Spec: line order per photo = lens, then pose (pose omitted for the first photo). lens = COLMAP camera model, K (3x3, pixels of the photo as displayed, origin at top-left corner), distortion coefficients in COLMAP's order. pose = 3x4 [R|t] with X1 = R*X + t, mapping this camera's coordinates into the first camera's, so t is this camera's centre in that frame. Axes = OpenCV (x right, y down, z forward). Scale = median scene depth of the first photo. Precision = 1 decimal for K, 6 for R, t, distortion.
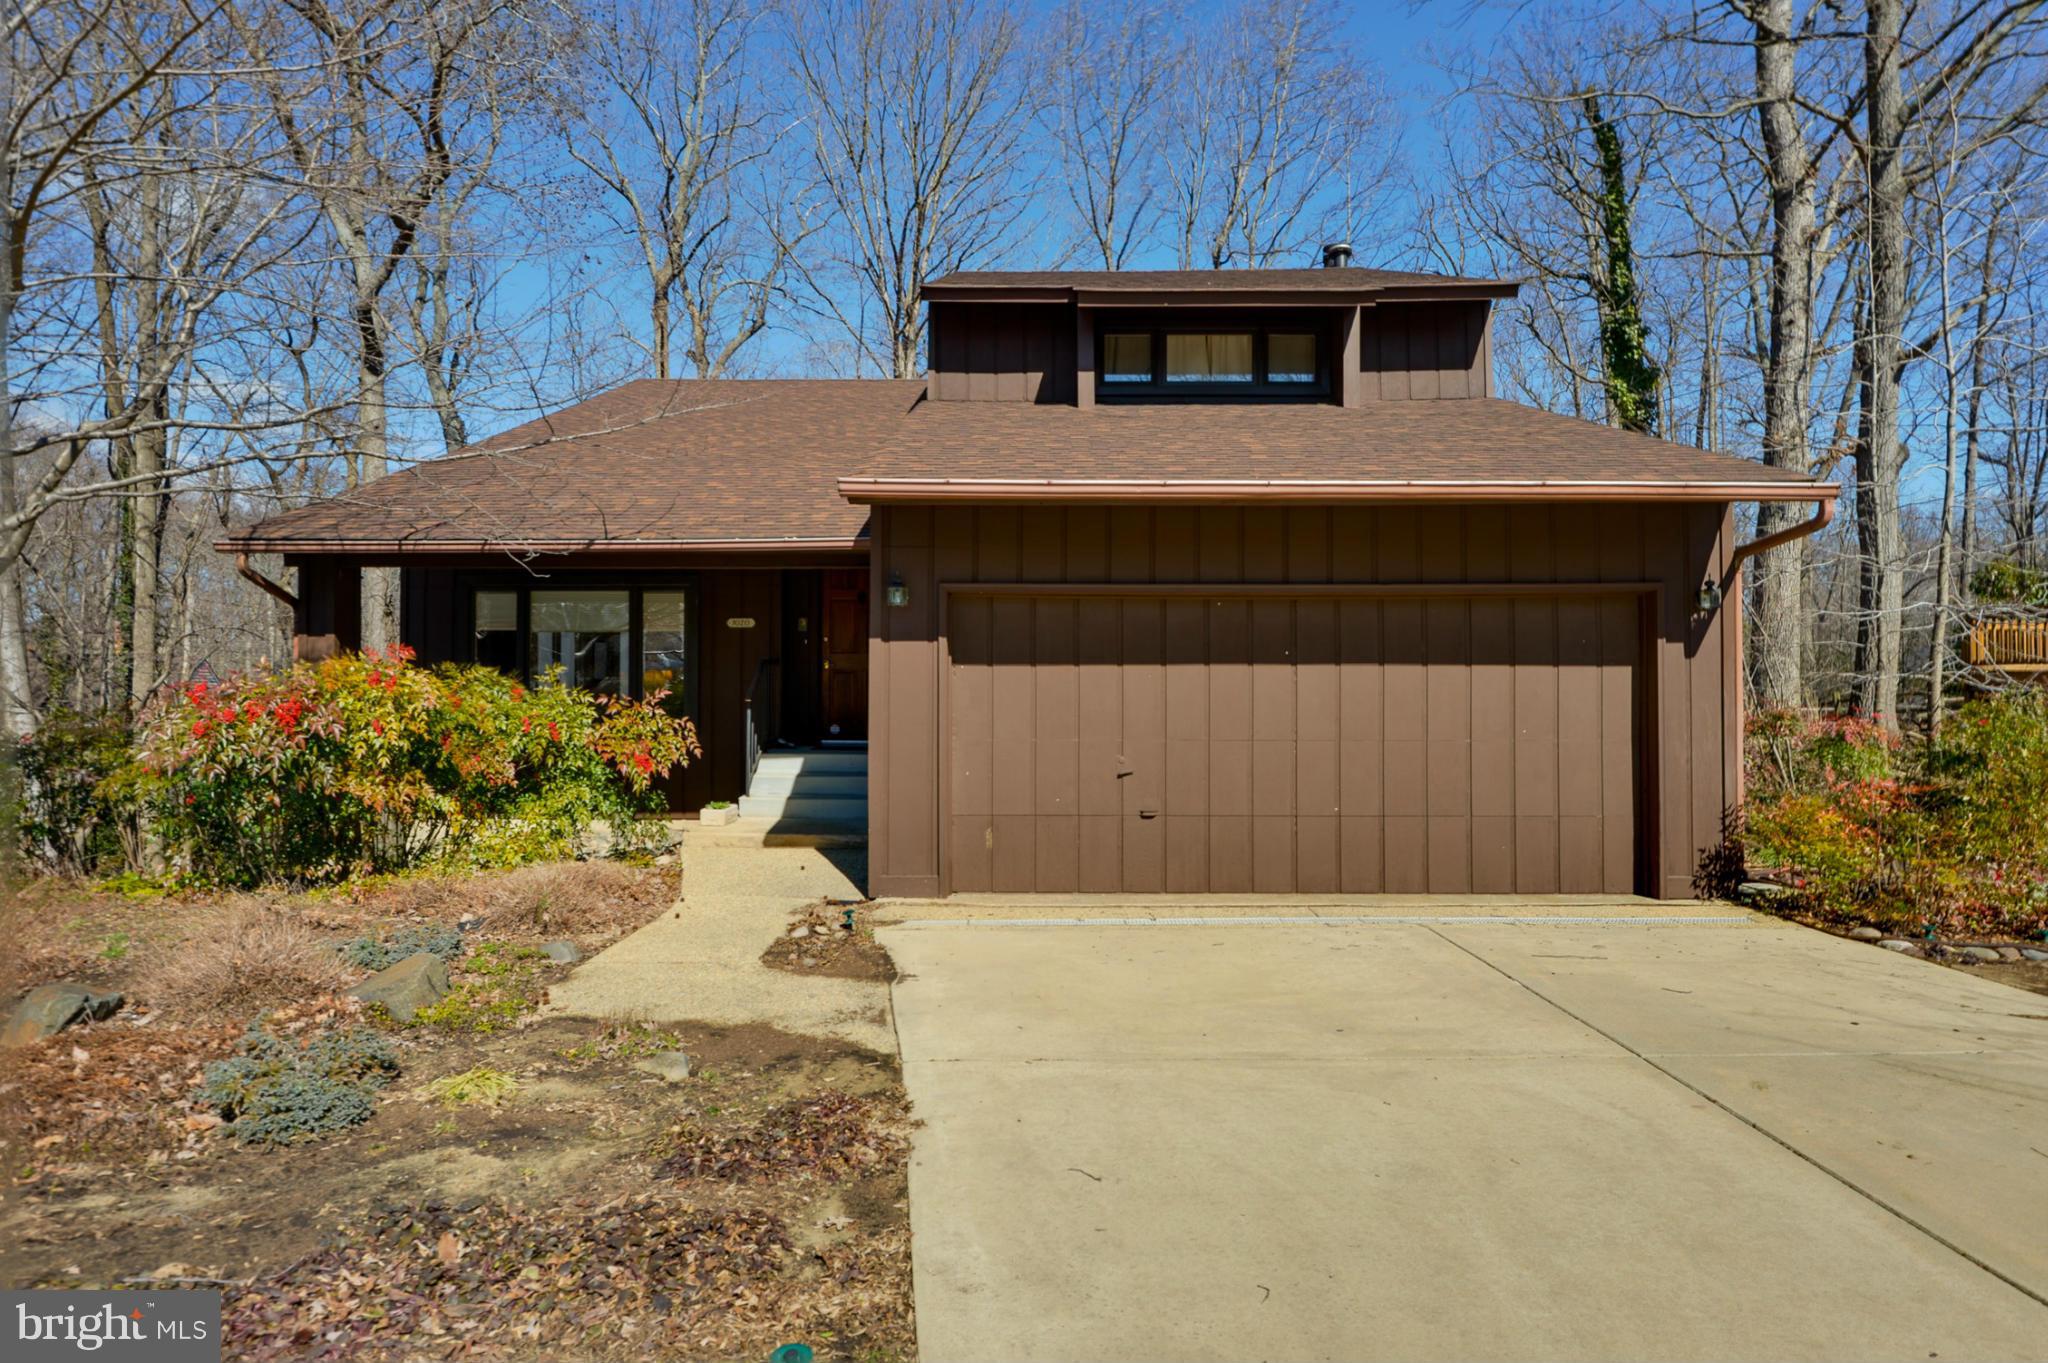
lens RADIAL K [[939.2, 0, 1026.5], [0, 939.2, 677.5], [0, 0, 1]] dist [0.001472, -0.011733]
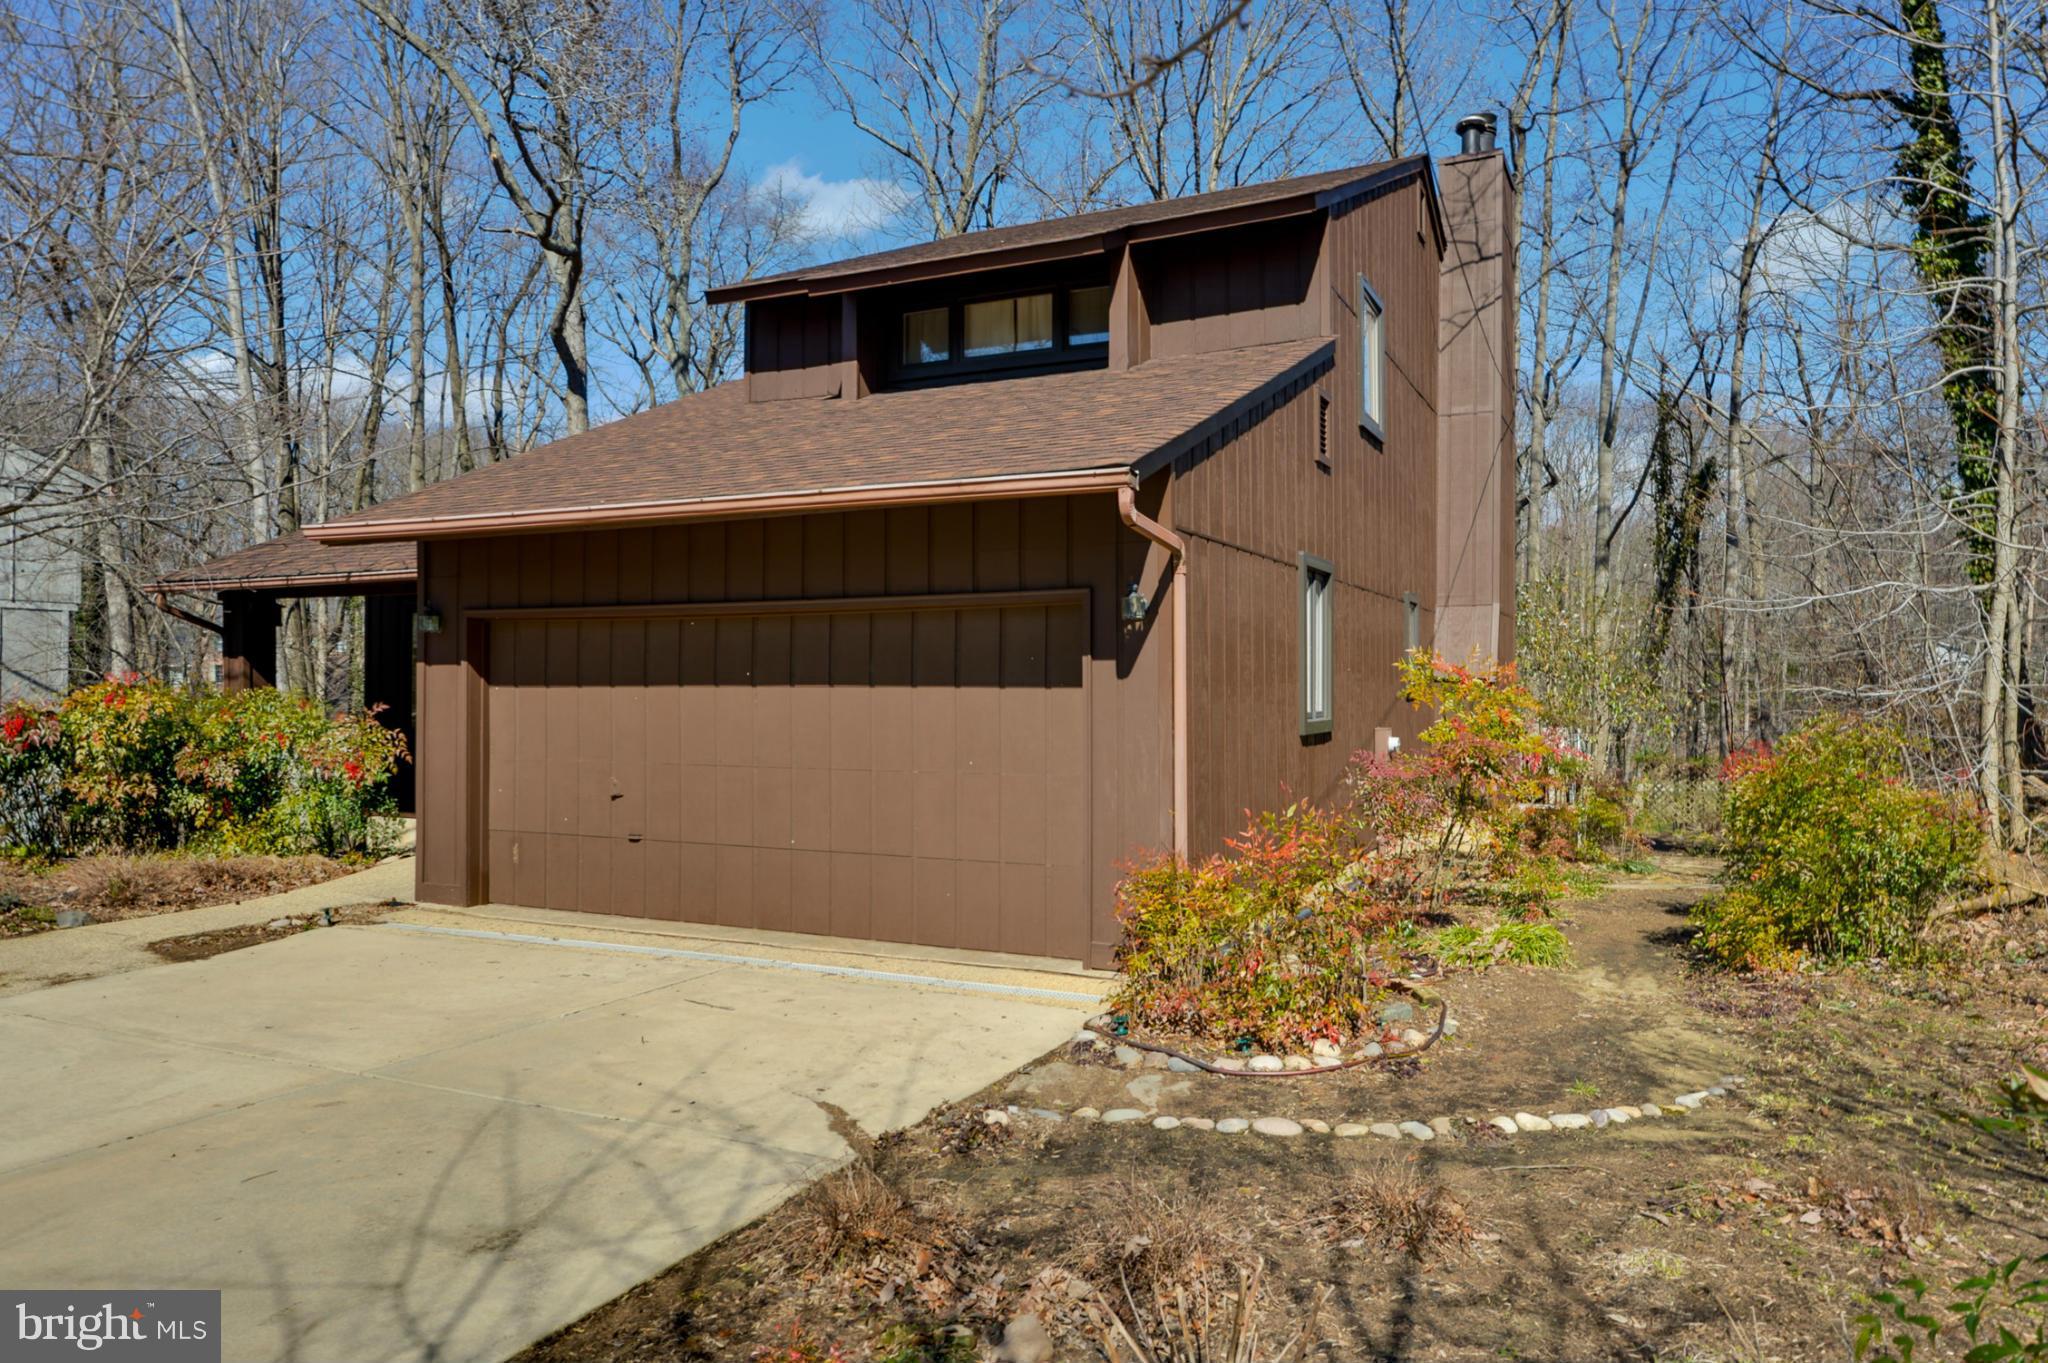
lens RADIAL K [[1068.7, 0, 876.4], [0, 1068.7, 689.9], [0, 0, 1]] dist [-0.035145, -0.000110]
pose [[0.932737, -0.001956, -0.360551, 0.509630], [0.006087, 0.999928, 0.010321, -0.013163], [0.360505, -0.011821, 0.932682, 0.029515]]
